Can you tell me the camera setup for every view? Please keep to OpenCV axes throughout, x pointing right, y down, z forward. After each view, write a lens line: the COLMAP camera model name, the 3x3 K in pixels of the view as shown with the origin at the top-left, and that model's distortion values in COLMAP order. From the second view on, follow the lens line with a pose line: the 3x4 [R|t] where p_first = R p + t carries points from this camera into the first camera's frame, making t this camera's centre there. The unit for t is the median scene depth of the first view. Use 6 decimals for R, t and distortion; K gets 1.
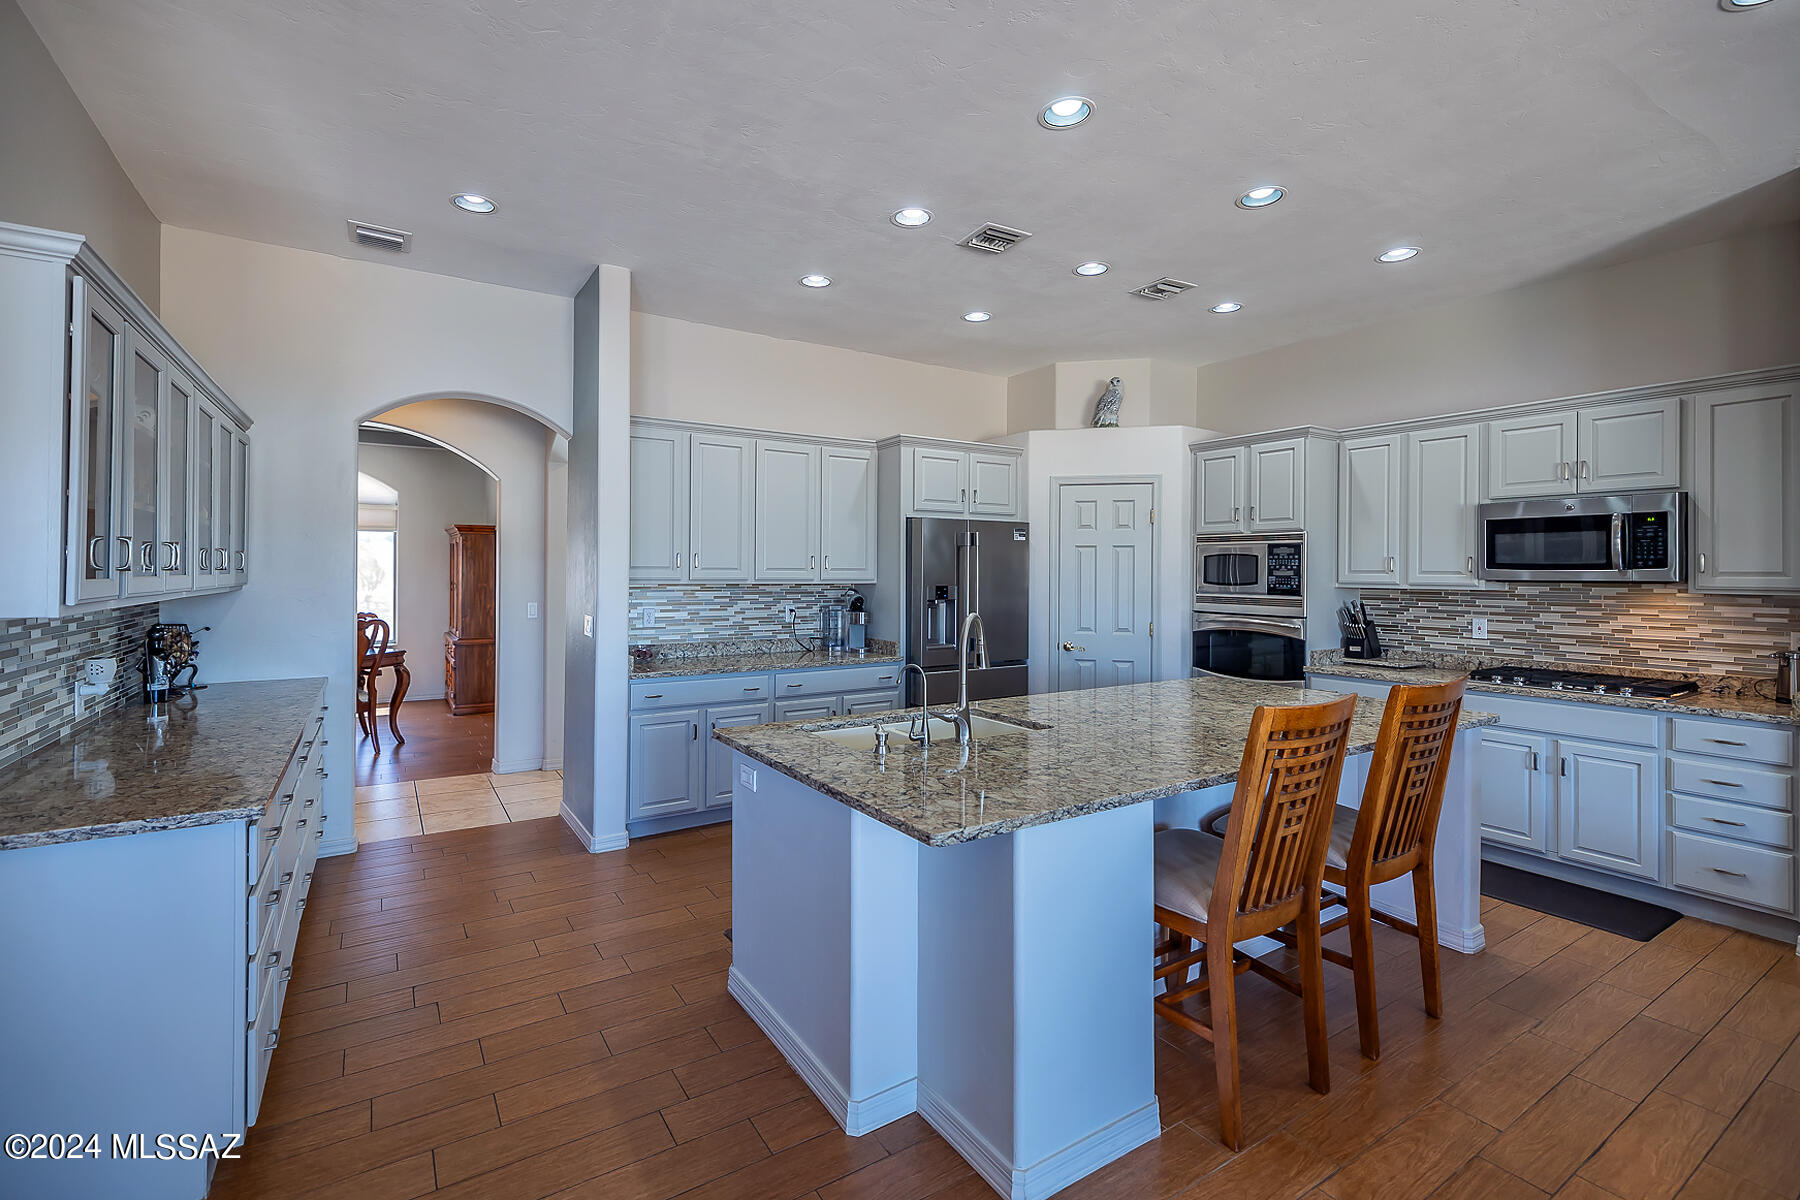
lens RADIAL K [[805.7, 0, 894.8], [0, 805.7, 572.0], [0, 0, 1]] dist [0.002384, 0.000149]
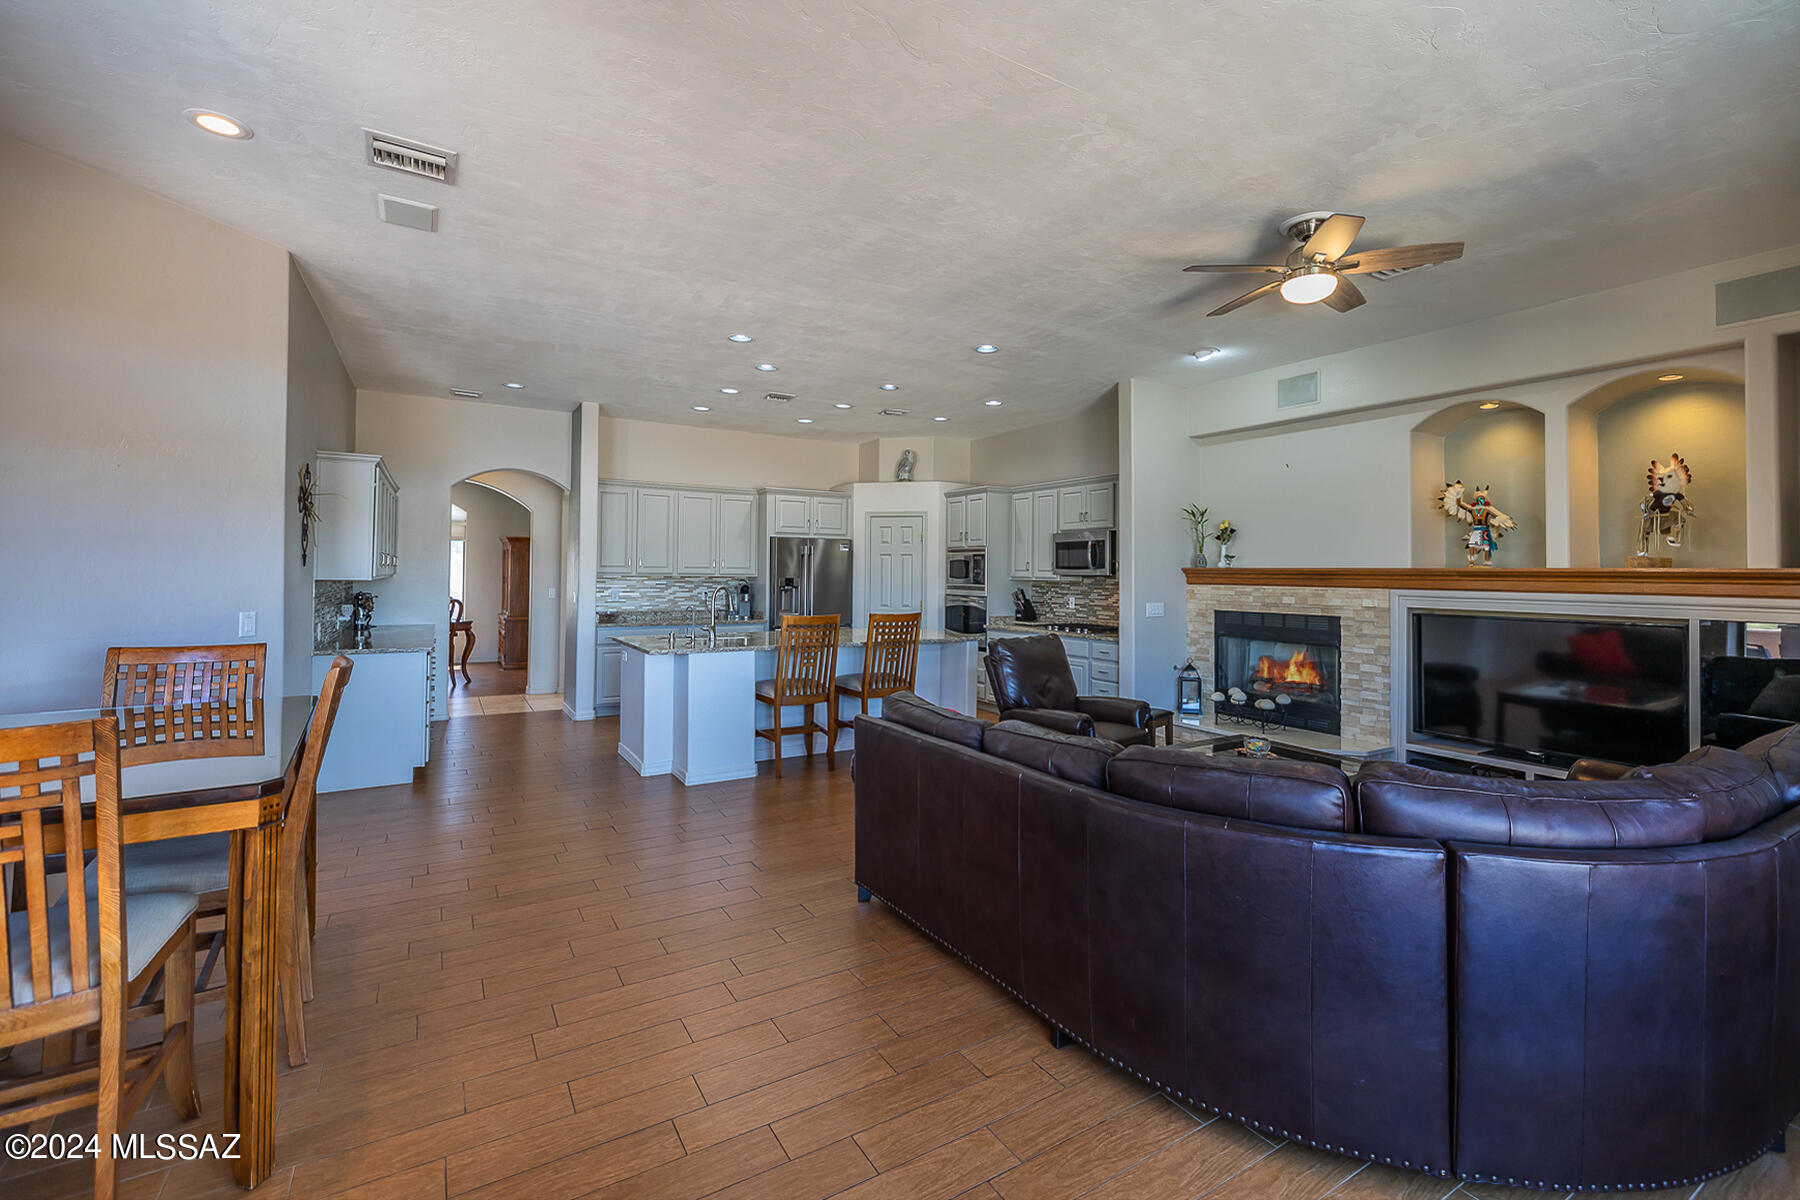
lens RADIAL K [[765.0, 0, 895.3], [0, 765.0, 558.5], [0, 0, 1]] dist [-0.000183, 0.000051]
pose [[0.999432, 0.004456, -0.033410, 0.380268], [-0.005096, 0.999805, -0.019103, 0.006853], [0.033318, 0.019262, 0.999259, -0.668358]]
